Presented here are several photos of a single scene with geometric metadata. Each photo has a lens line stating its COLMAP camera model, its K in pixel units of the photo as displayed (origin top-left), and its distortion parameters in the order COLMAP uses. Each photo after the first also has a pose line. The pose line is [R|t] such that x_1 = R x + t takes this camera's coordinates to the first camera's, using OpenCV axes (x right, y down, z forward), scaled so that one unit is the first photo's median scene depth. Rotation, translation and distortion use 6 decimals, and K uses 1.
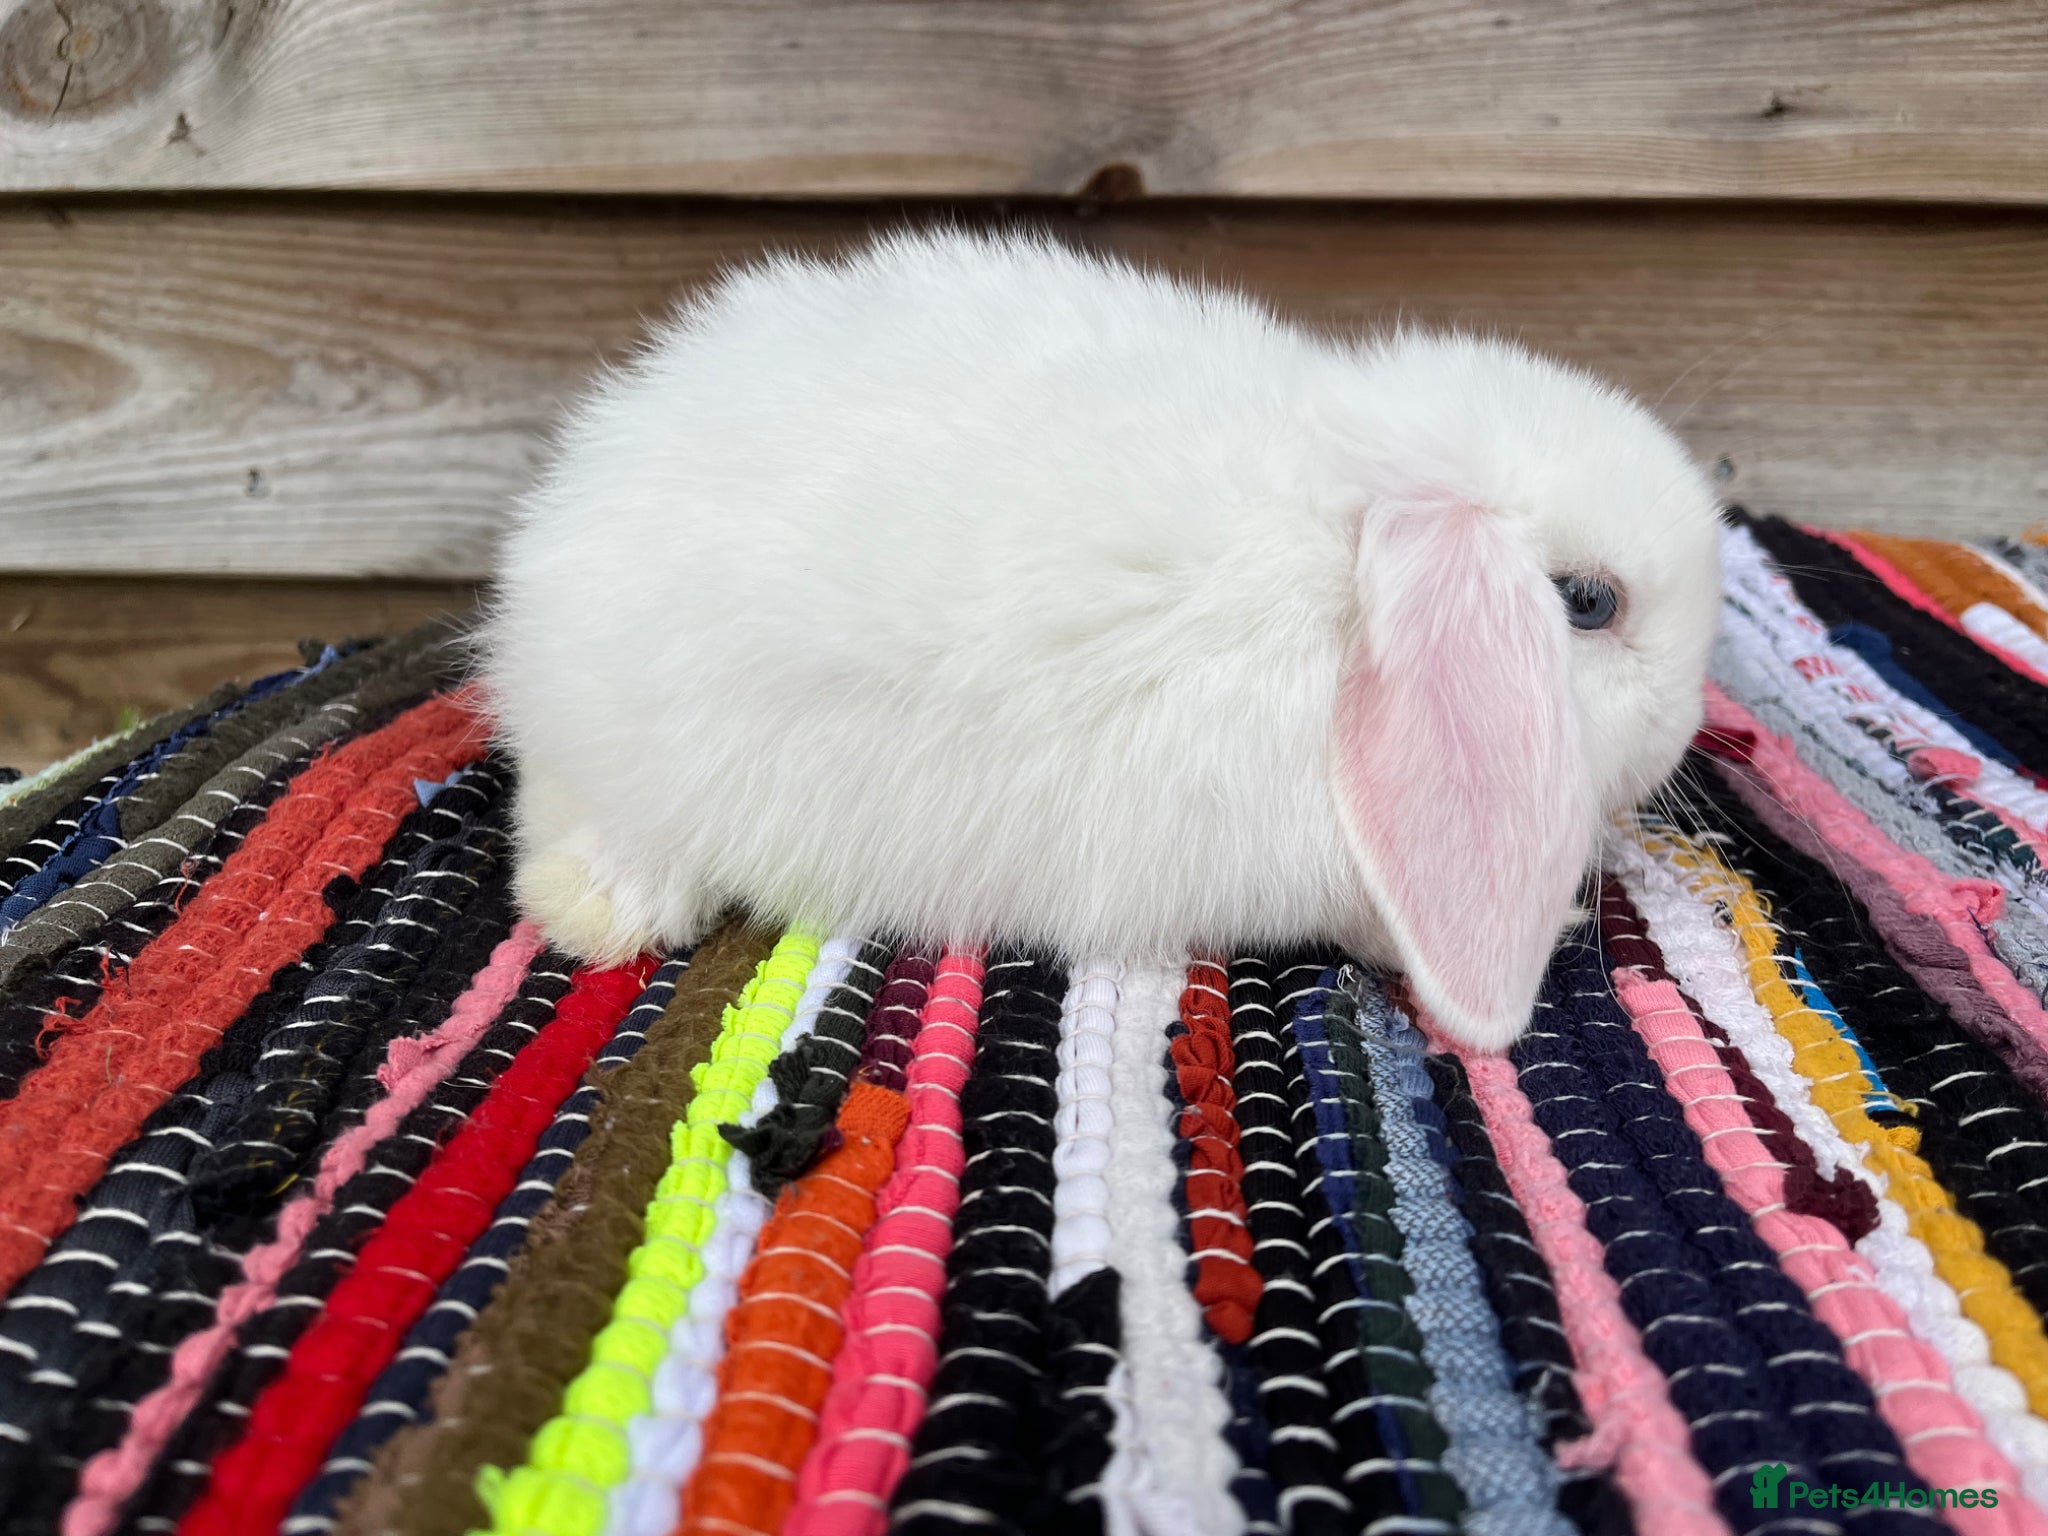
lens RADIAL K [[1630.8, 0, 1007.0], [0, 1630.8, 751.5], [0, 0, 1]] dist [0.045873, -0.092425]
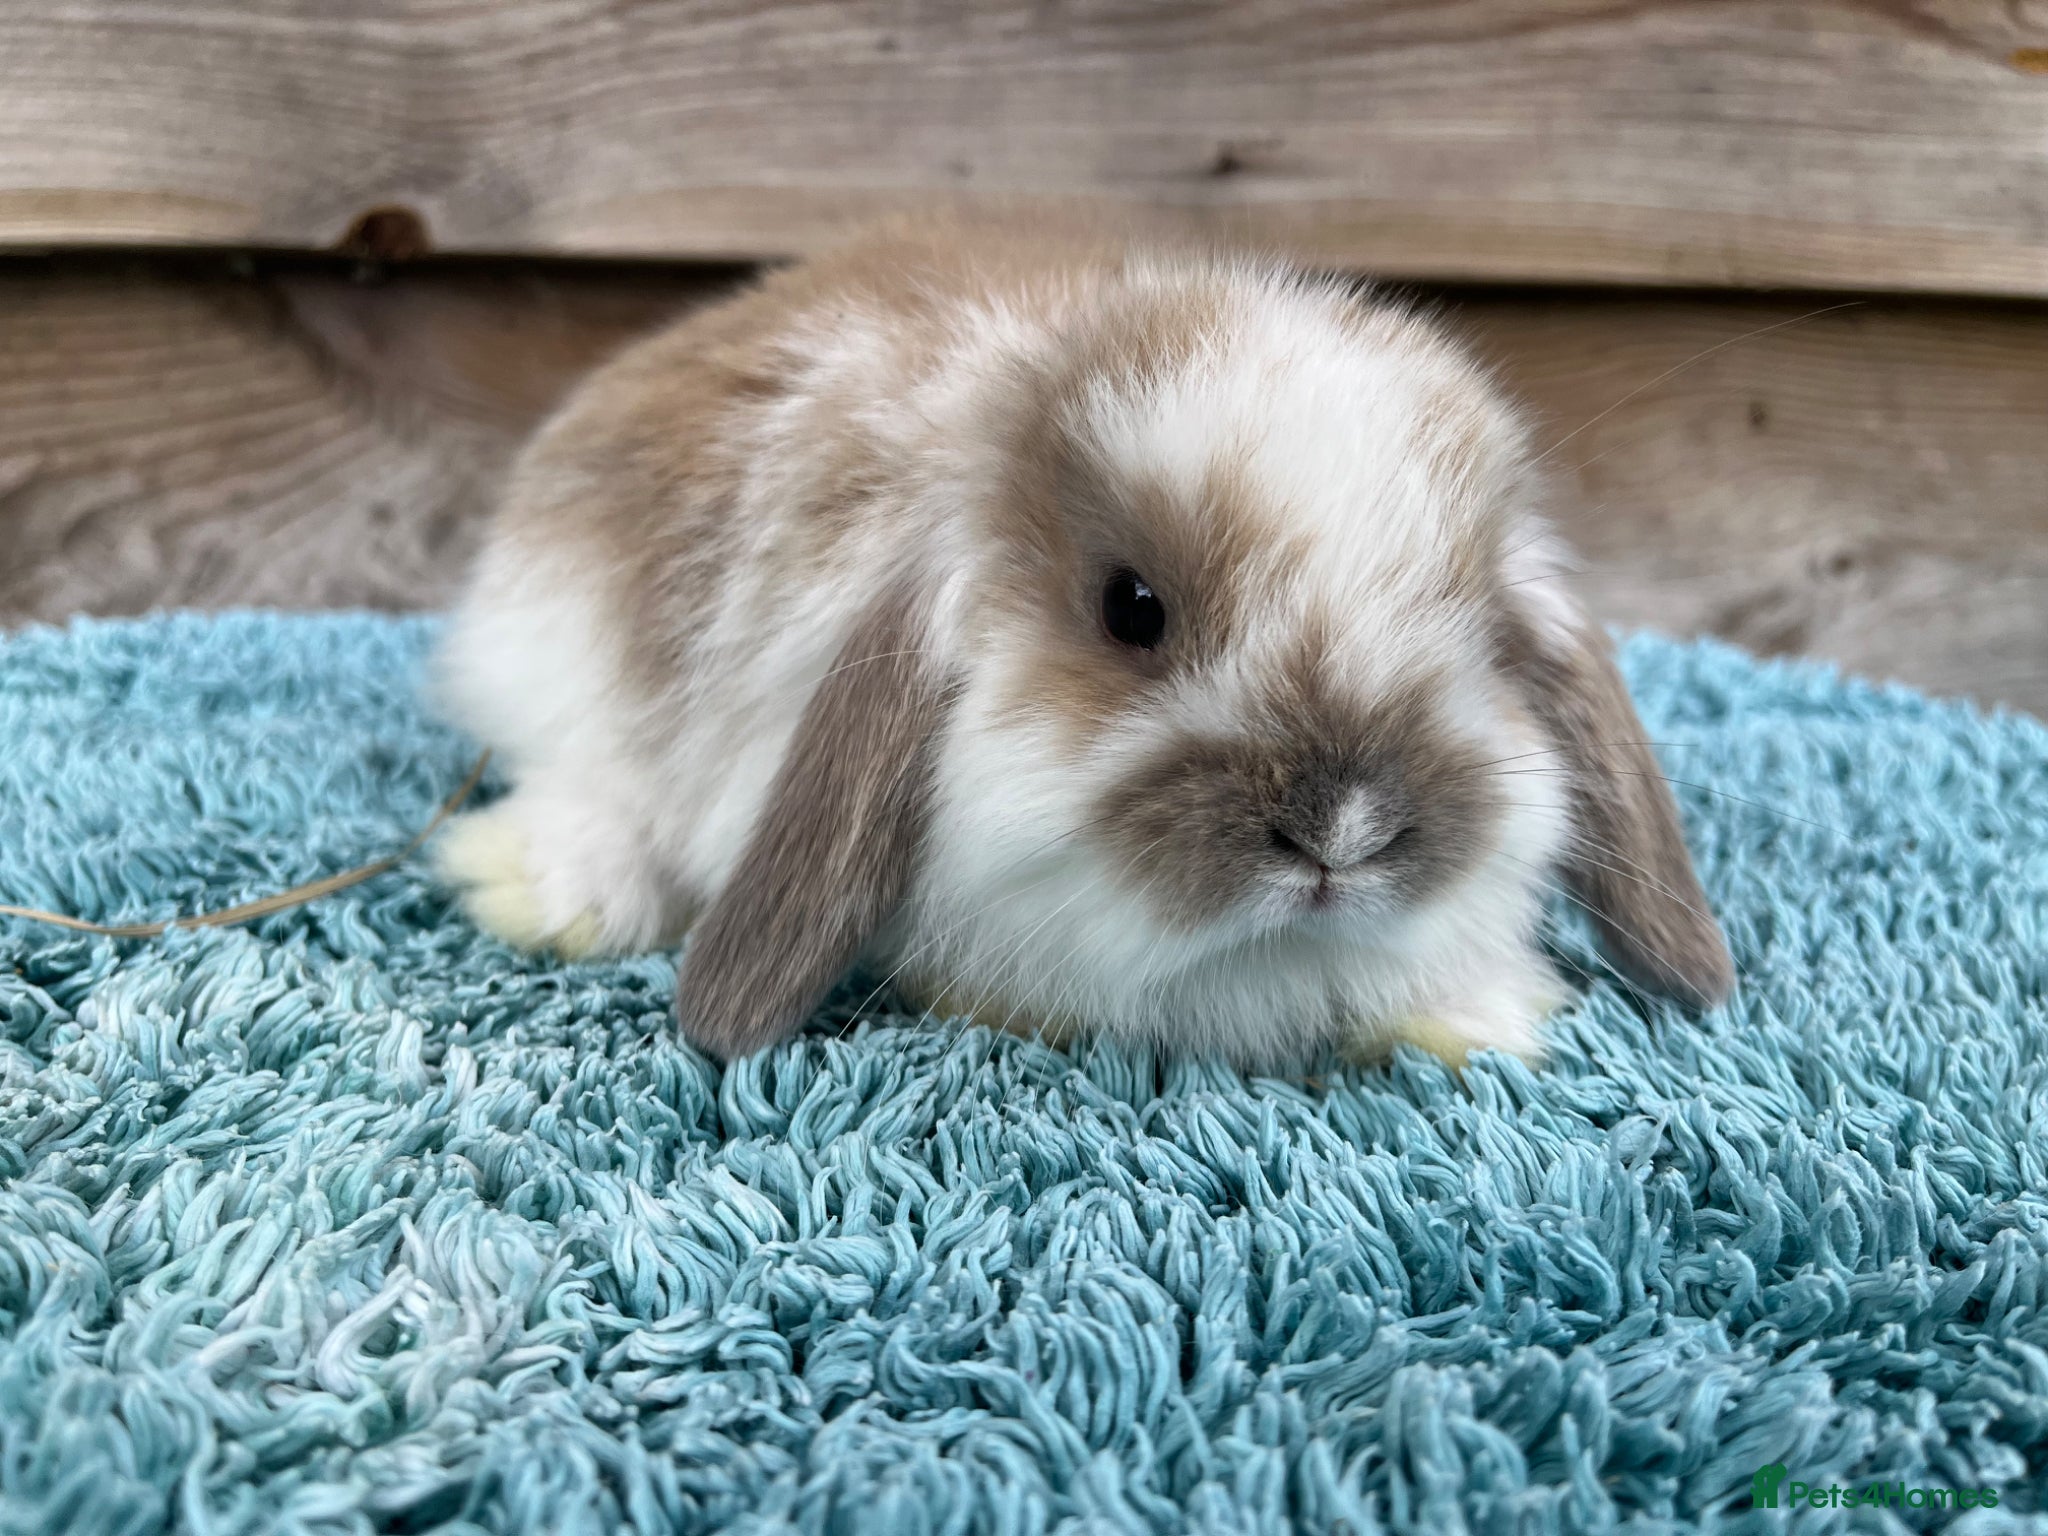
lens RADIAL K [[1630.8, 0, 1038.1], [0, 1630.8, 766.3], [0, 0, 1]] dist [0.045873, -0.092425]
pose [[0.970368, -0.048550, 0.236704, 0.169636], [0.063736, 0.996342, -0.056928, -0.049617], [-0.233074, 0.070327, 0.969913, 0.245091]]
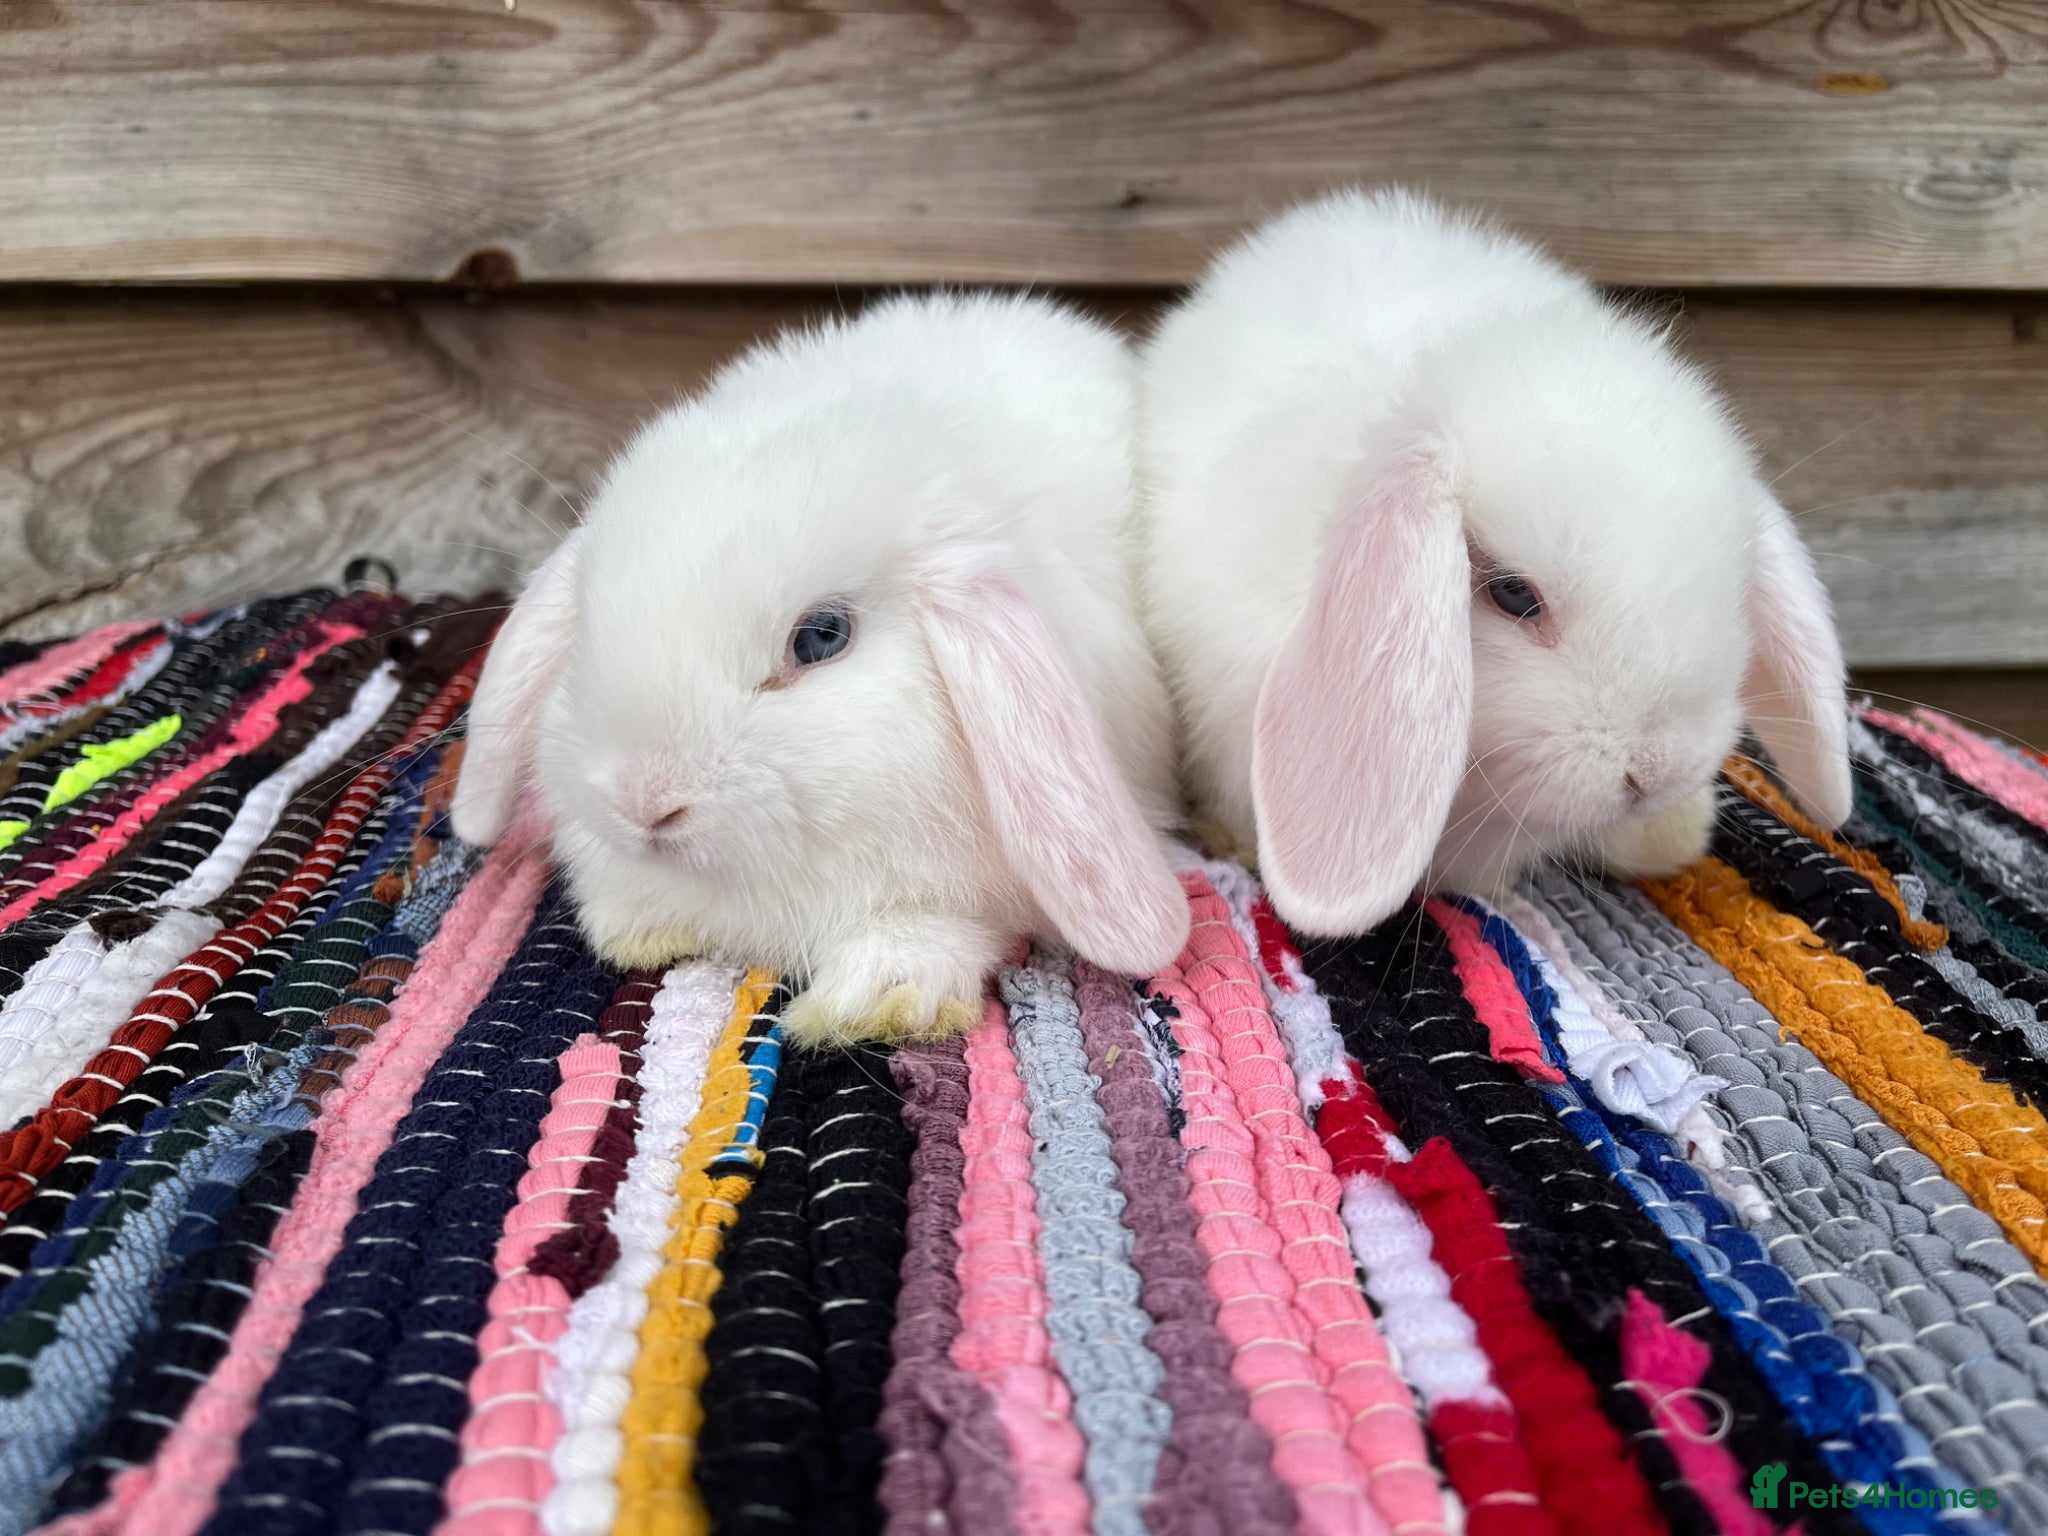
lens RADIAL K [[1630.8, 0, 1015.5], [0, 1630.8, 765.9], [0, 0, 1]] dist [0.045873, -0.092425]
pose [[0.989843, -0.039443, 0.136580, 0.242515], [0.046732, 0.997626, -0.050580, 0.017195], [-0.134261, 0.056449, 0.989337, -0.001861]]
